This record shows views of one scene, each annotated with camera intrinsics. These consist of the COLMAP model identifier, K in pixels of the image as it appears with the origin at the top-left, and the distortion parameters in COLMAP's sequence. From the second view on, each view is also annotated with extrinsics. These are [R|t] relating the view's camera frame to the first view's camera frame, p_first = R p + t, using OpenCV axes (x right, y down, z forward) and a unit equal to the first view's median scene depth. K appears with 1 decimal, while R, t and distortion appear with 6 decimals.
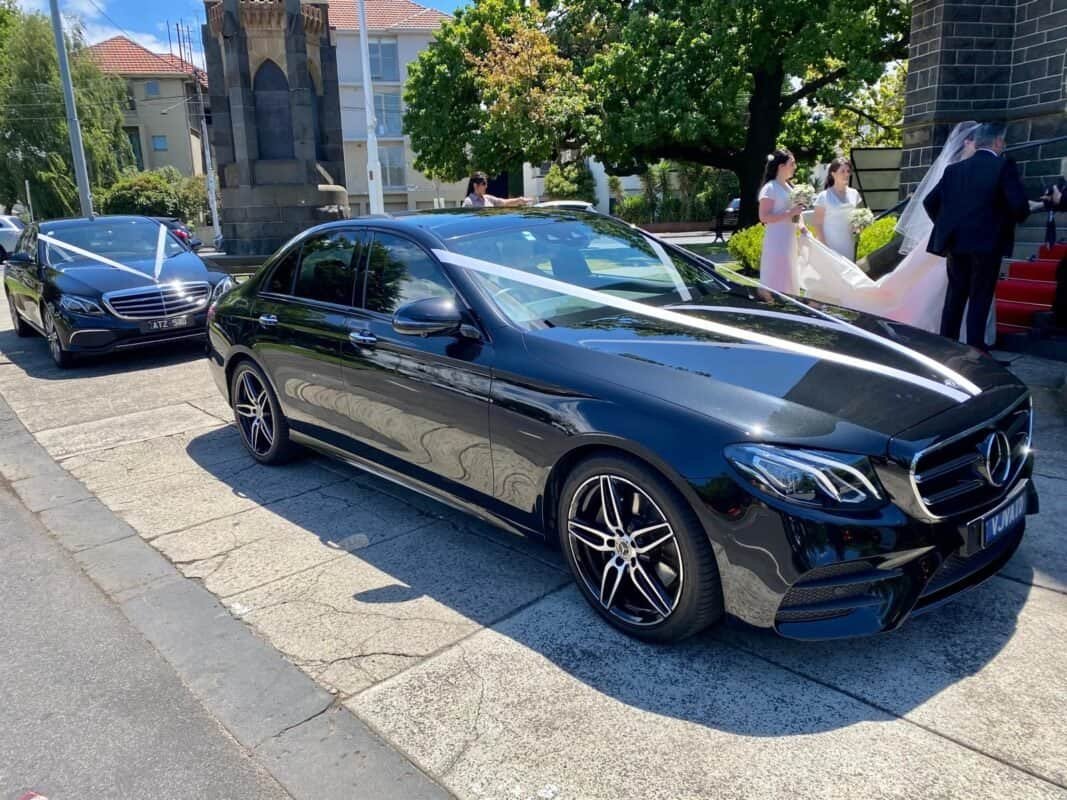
lens RADIAL K [[806.6, 0, 533.5], [0, 806.6, 400.0], [0, 0, 1]] dist [0.116373, -0.087031]
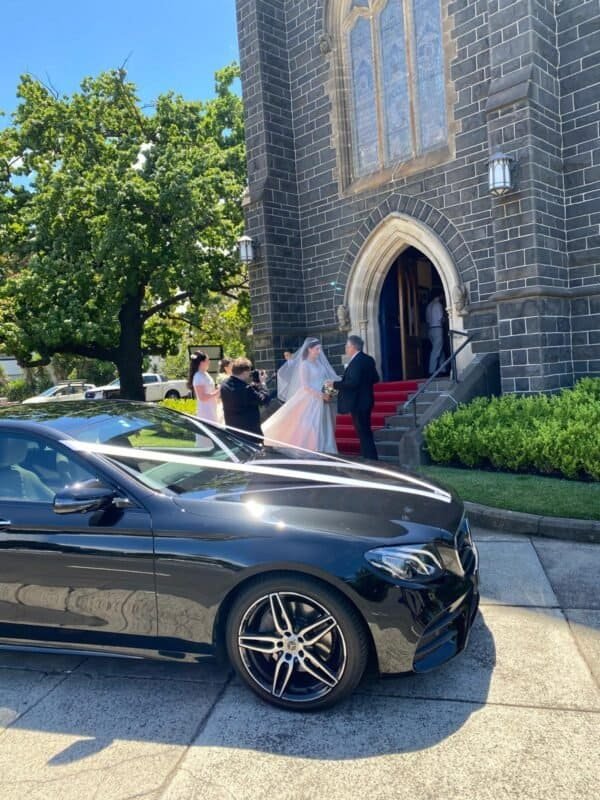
lens RADIAL K [[611.4, 0, 300.0], [0, 611.4, 400.0], [0, 0, 1]] dist [0.032064, 0.000319]
pose [[0.850317, -0.057847, 0.523081, -0.391330], [0.163873, 0.973629, -0.158719, -0.052224], [-0.500106, 0.220680, 0.837373, 0.035496]]
